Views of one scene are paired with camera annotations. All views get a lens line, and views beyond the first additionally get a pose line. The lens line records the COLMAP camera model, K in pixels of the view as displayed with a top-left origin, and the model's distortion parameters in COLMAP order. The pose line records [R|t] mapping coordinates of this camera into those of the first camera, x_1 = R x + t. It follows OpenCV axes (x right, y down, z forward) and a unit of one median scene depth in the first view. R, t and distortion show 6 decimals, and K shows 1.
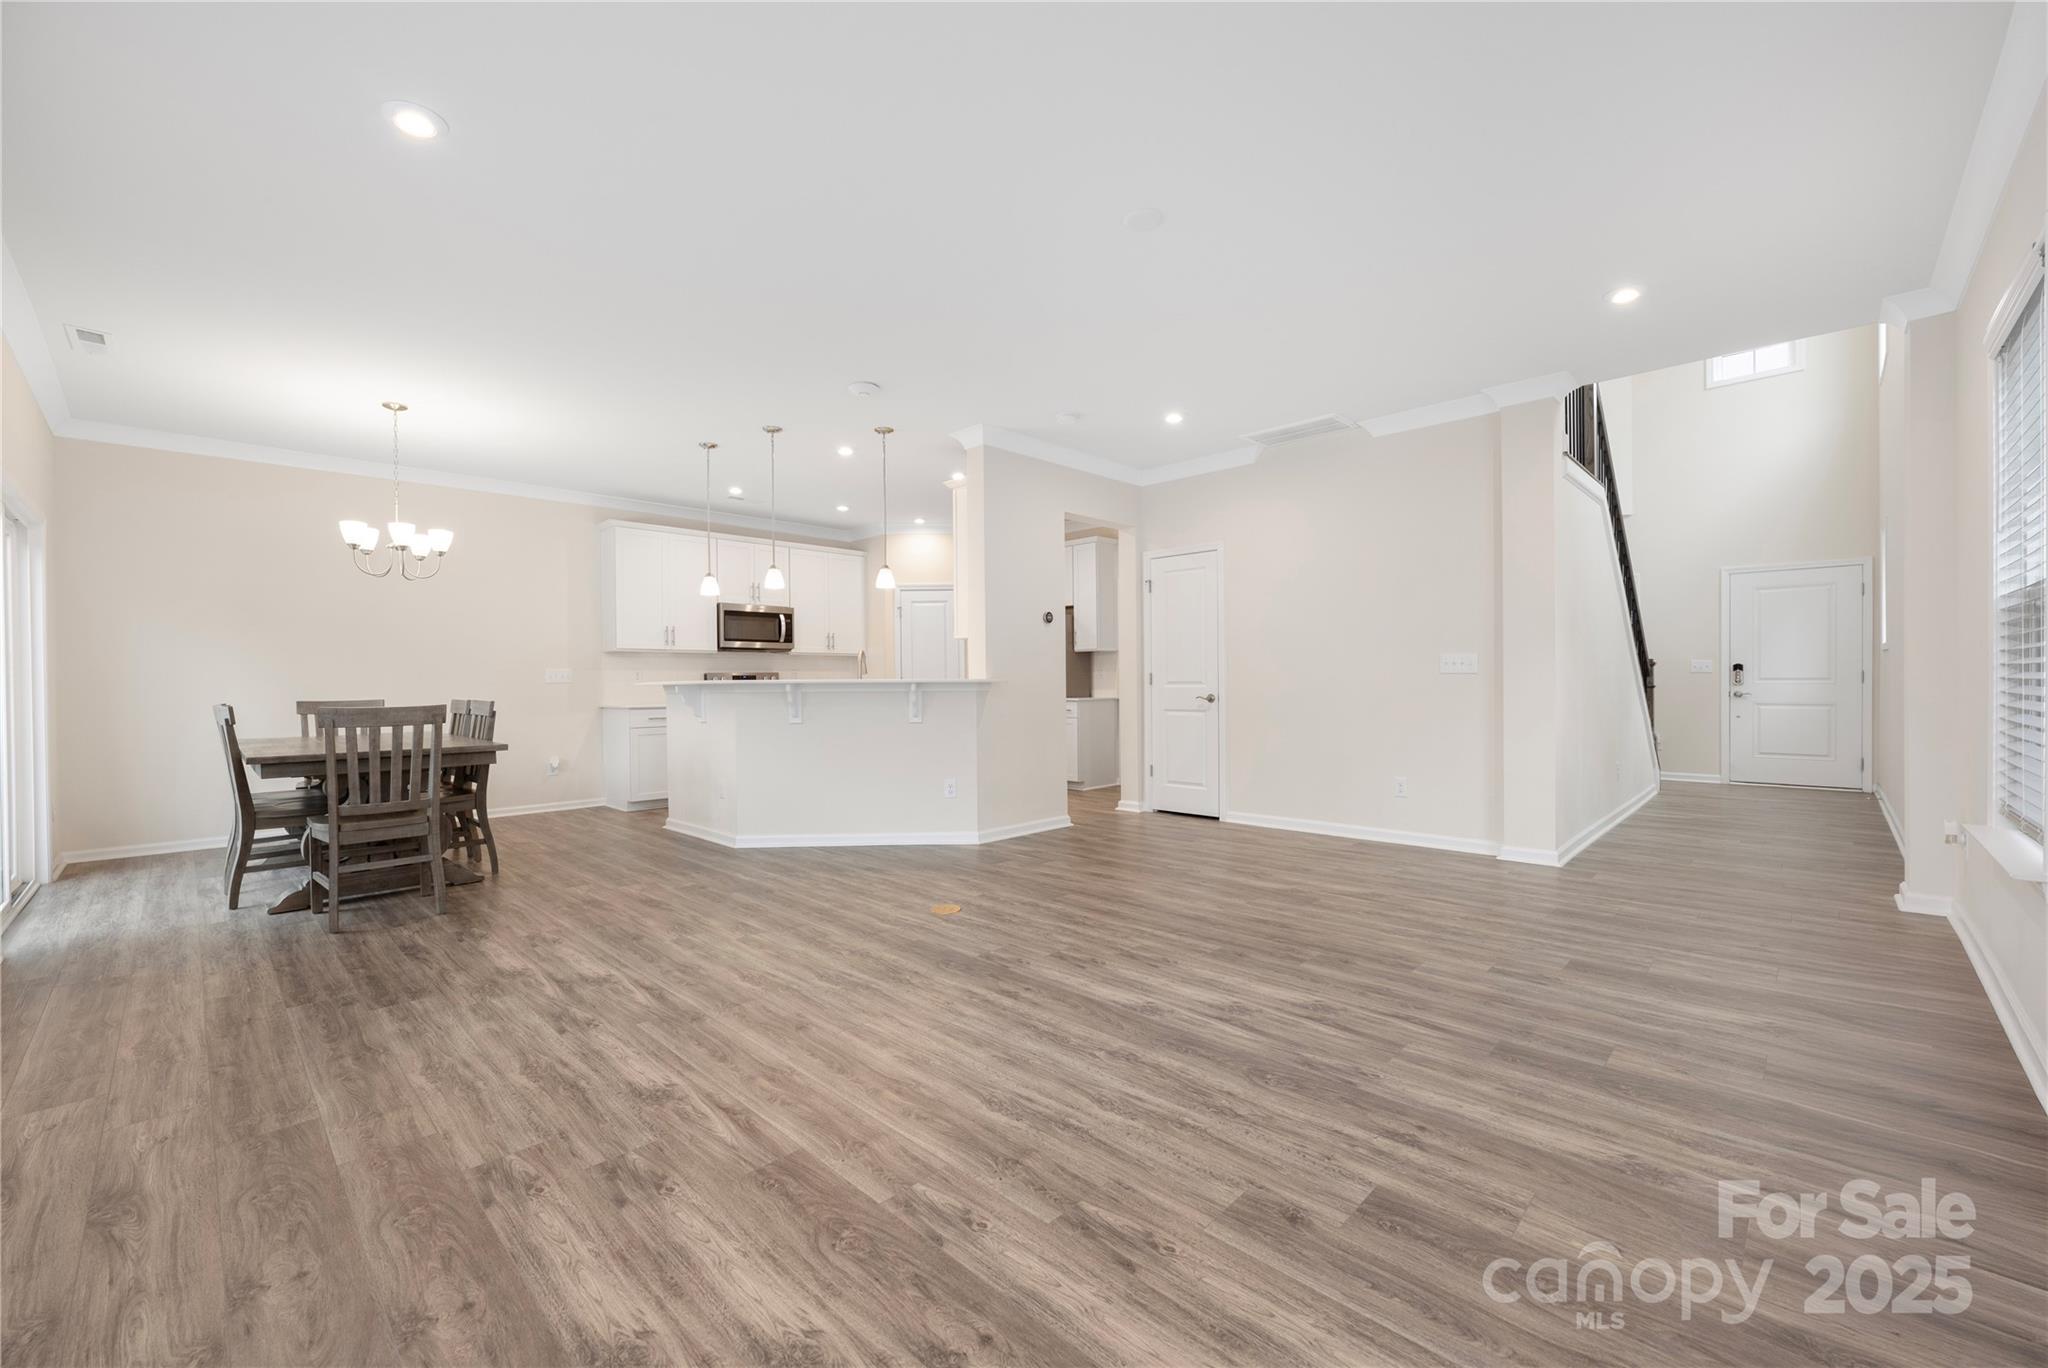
lens RADIAL K [[822.0, 0, 1024.0], [0, 822.0, 684.0], [0, 0, 1]] dist [-0.009027, 0.000373]
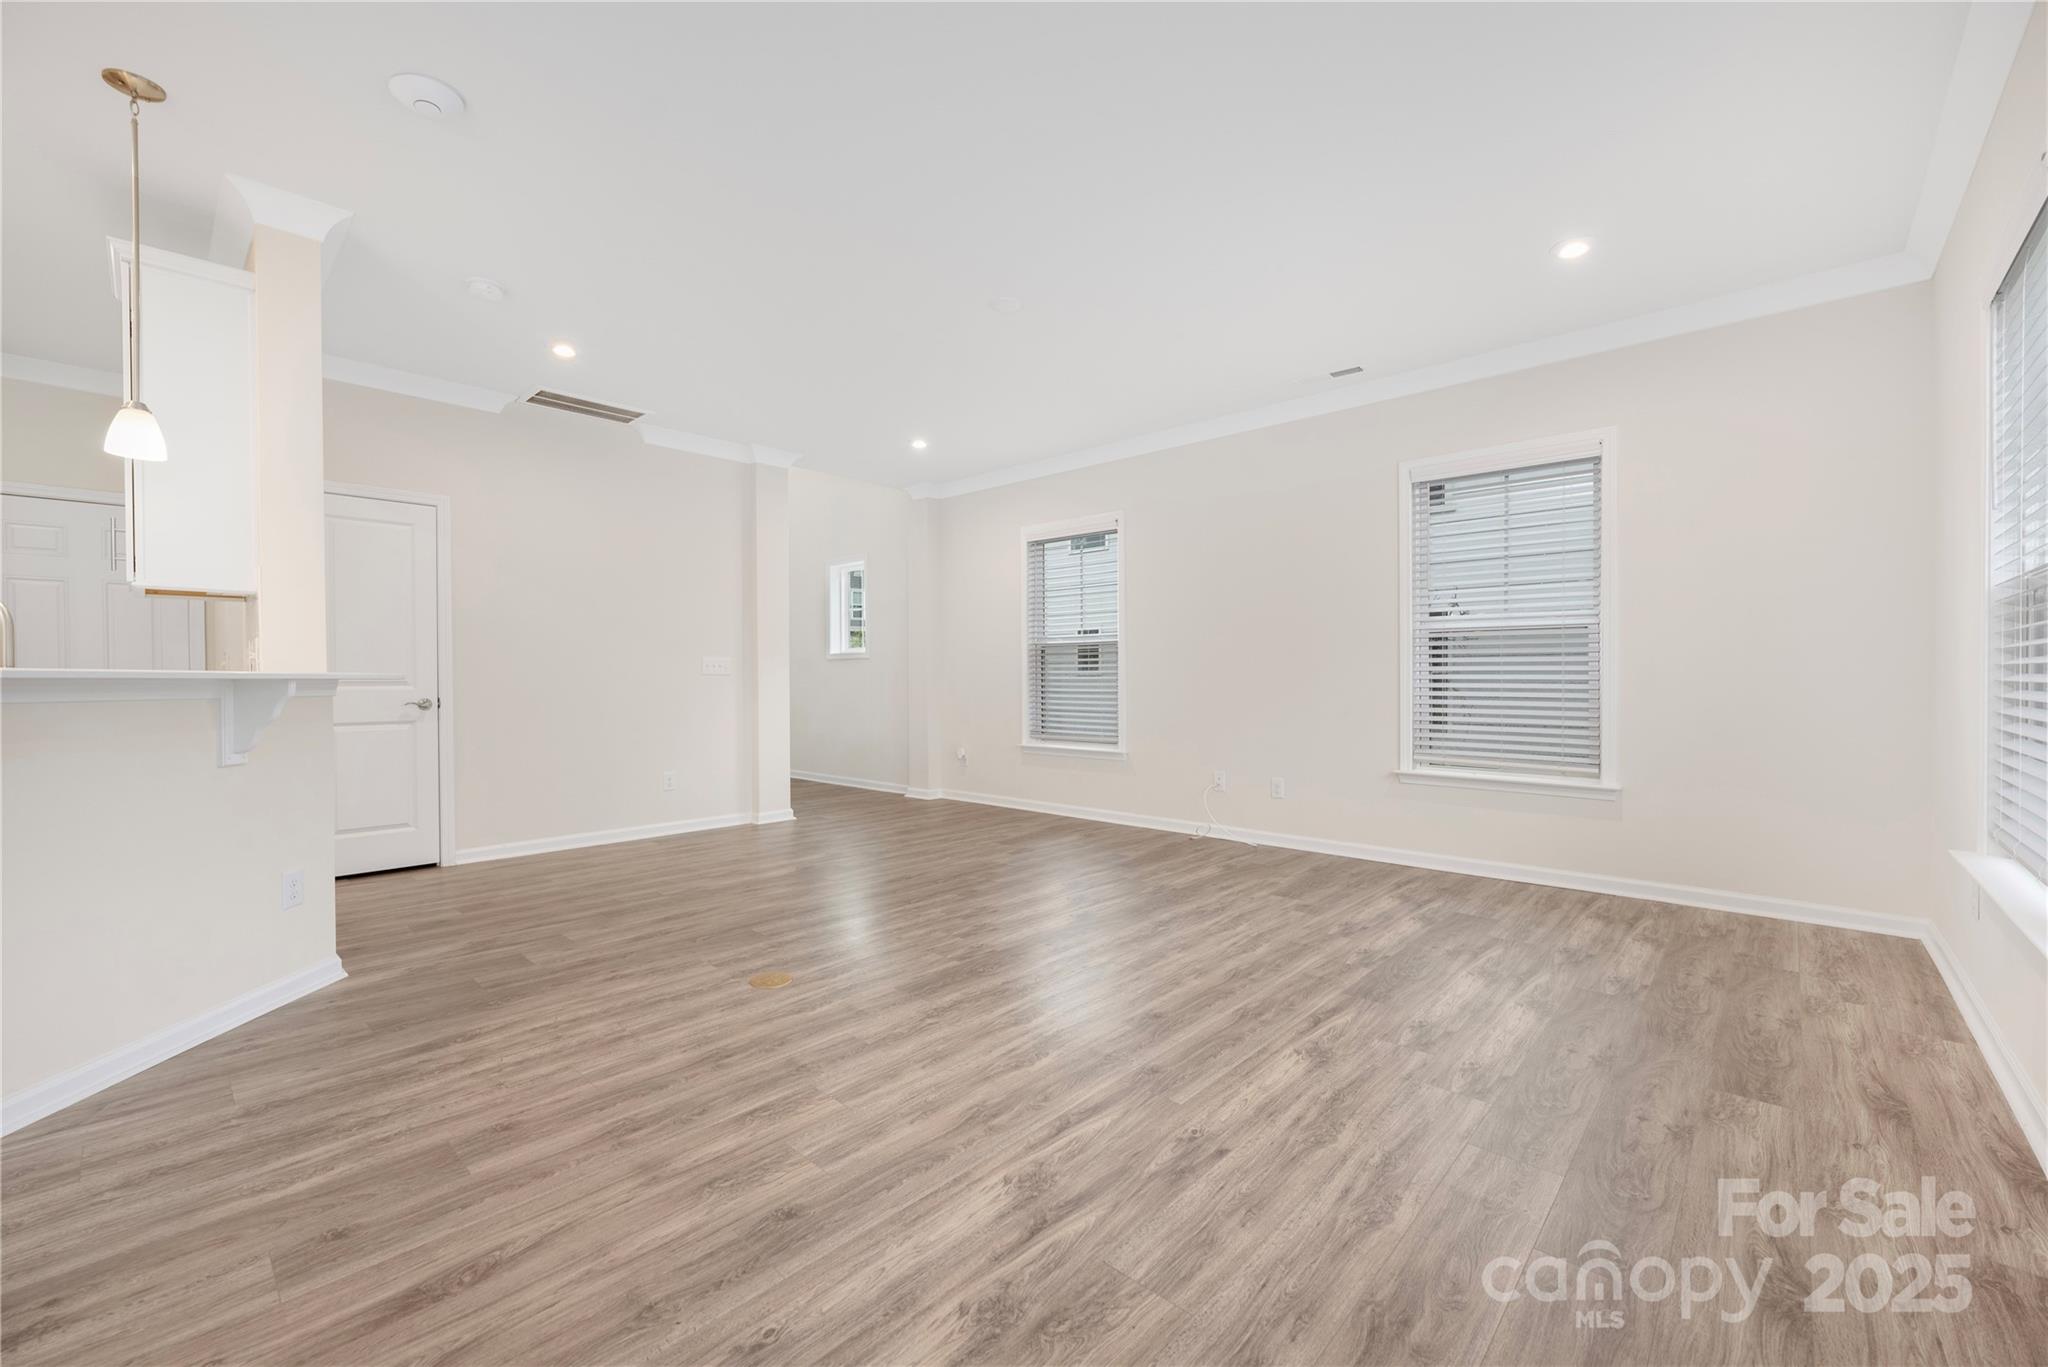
lens RADIAL K [[822.0, 0, 1024.0], [0, 822.0, 683.5], [0, 0, 1]] dist [-0.009027, 0.000373]
pose [[-0.018990, 0.001322, 0.999819, -1.196395], [0.007126, 0.999974, -0.001187, 0.008291], [-0.999794, 0.007102, -0.018999, 1.102513]]
